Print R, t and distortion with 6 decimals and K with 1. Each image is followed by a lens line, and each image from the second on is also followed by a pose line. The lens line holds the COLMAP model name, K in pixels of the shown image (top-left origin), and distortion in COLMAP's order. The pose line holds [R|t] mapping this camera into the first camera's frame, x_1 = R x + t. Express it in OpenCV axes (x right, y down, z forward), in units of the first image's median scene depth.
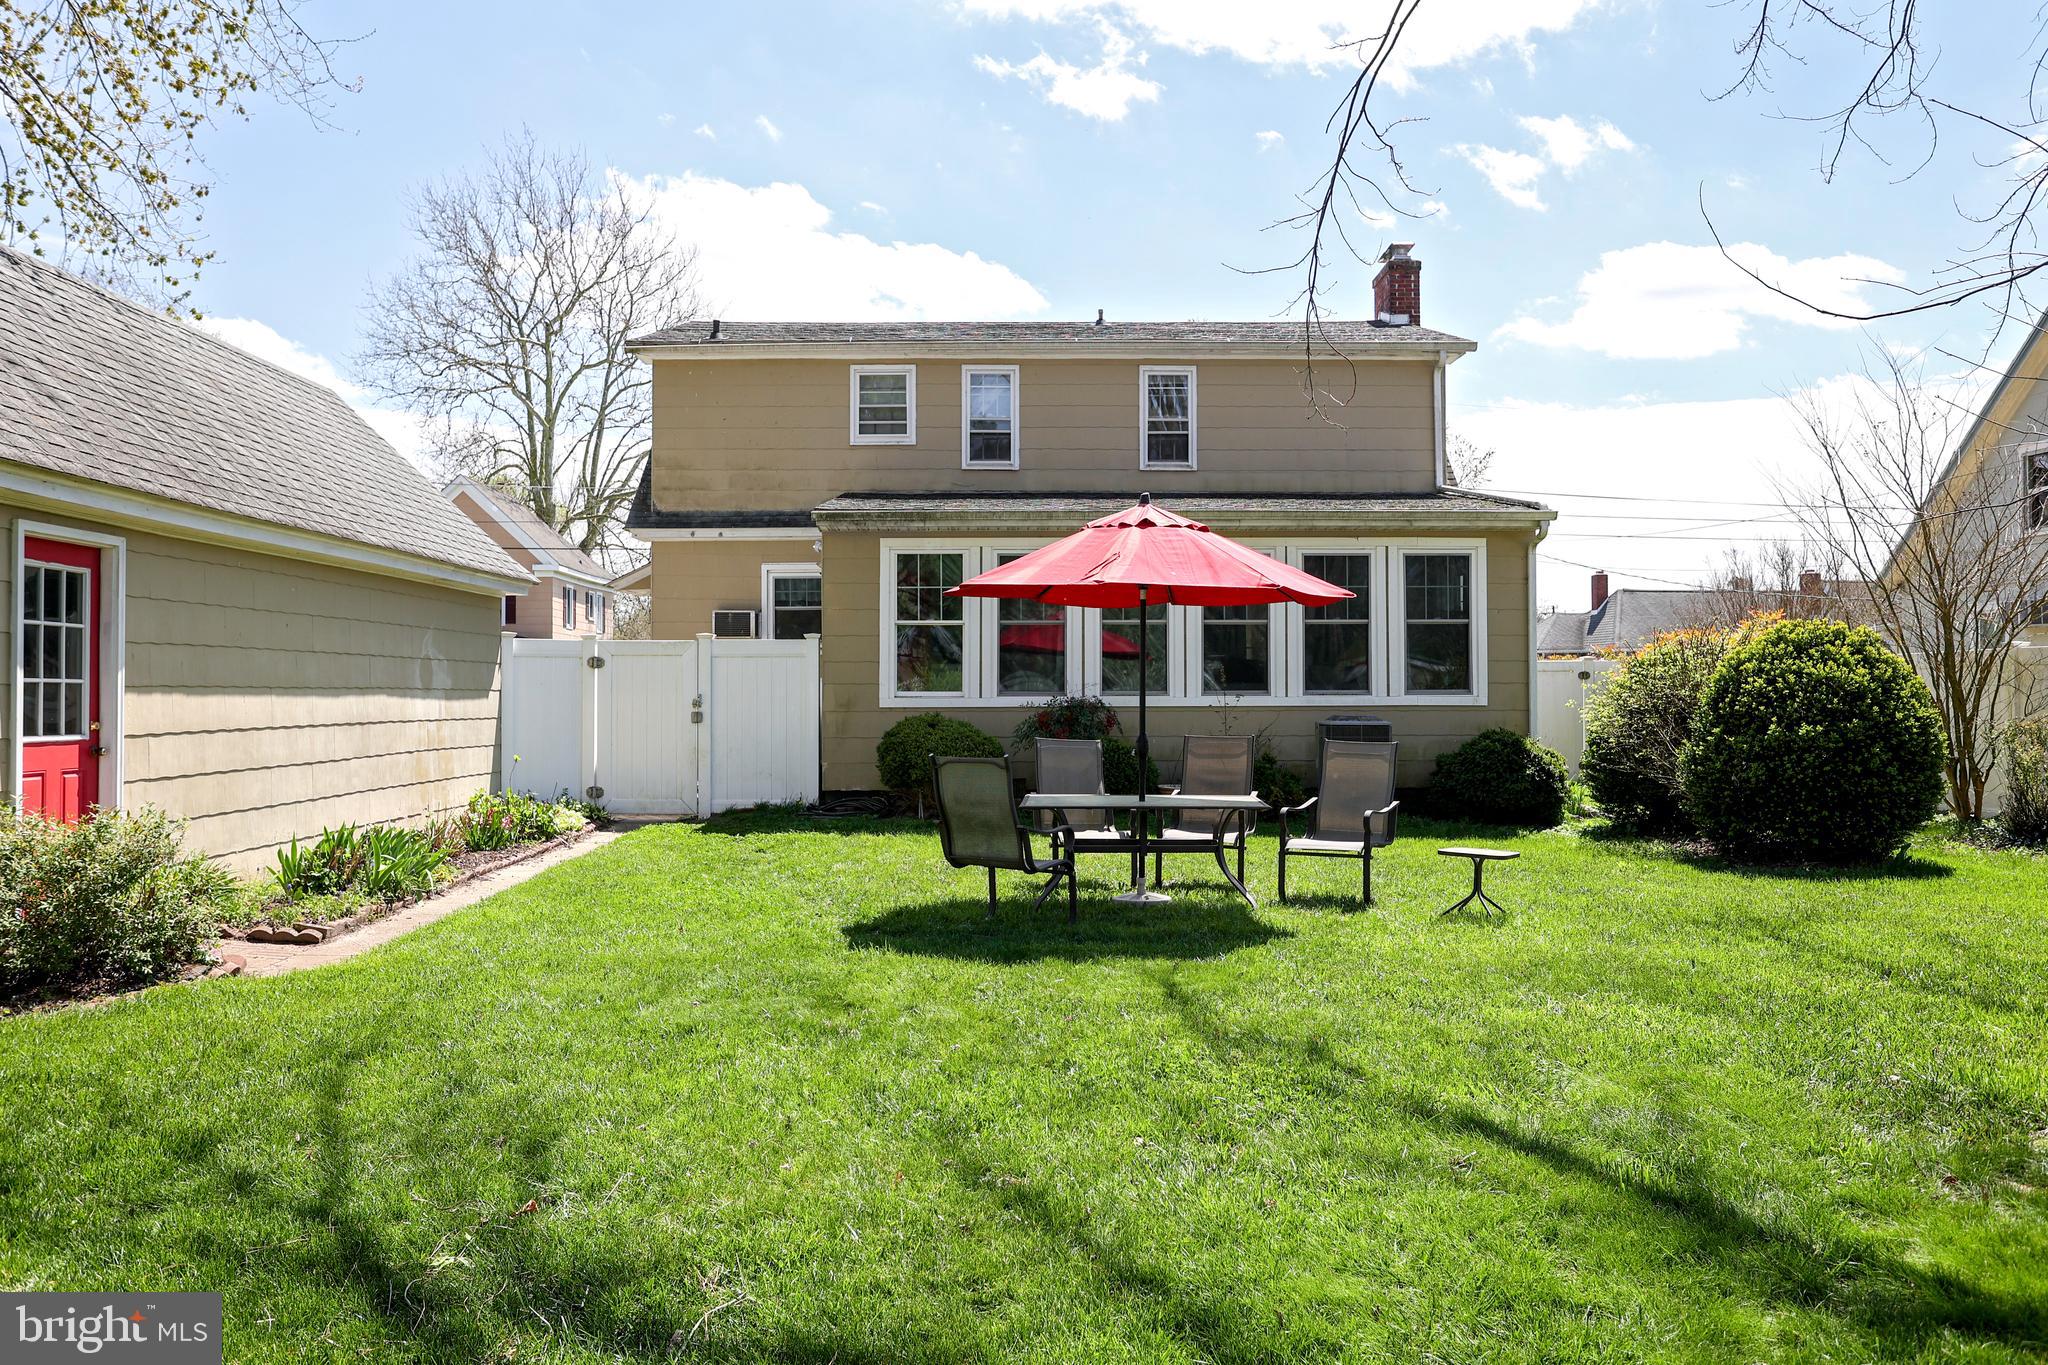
lens RADIAL K [[1590.4, 0, 1023.2], [0, 1590.4, 681.1], [0, 0, 1]] dist [-0.001396, -0.000120]
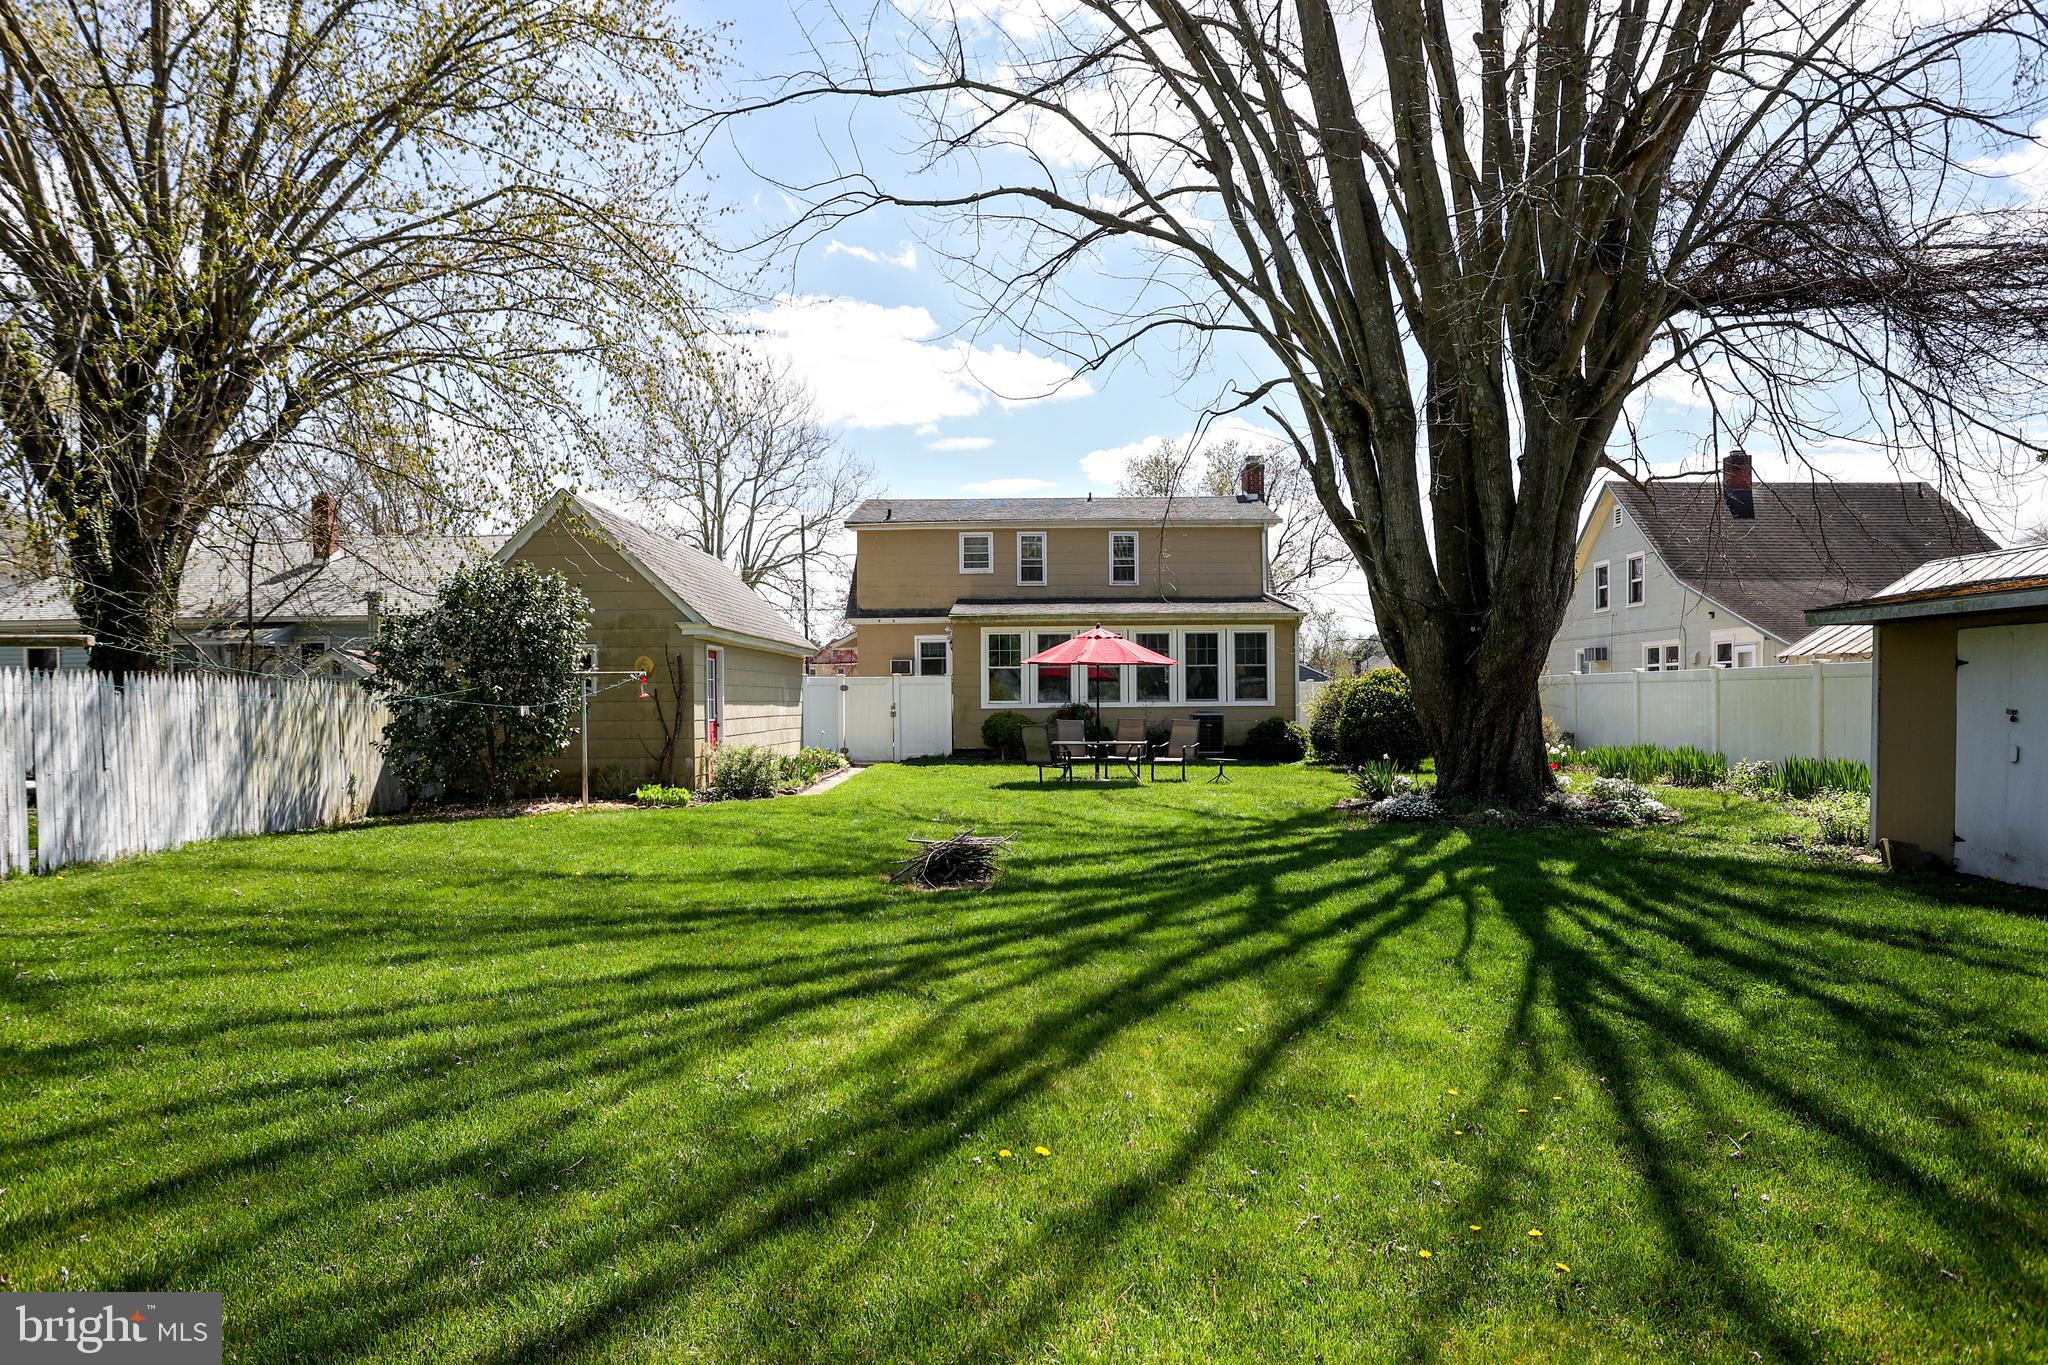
lens RADIAL K [[1182.2, 0, 1025.6], [0, 1182.2, 690.9], [0, 0, 1]] dist [0.000561, 0.000008]
pose [[0.999815, -0.006974, -0.017906, -0.004527], [0.006953, 0.999975, -0.001223, -0.004601], [0.017914, 0.001098, 0.999839, -0.541798]]
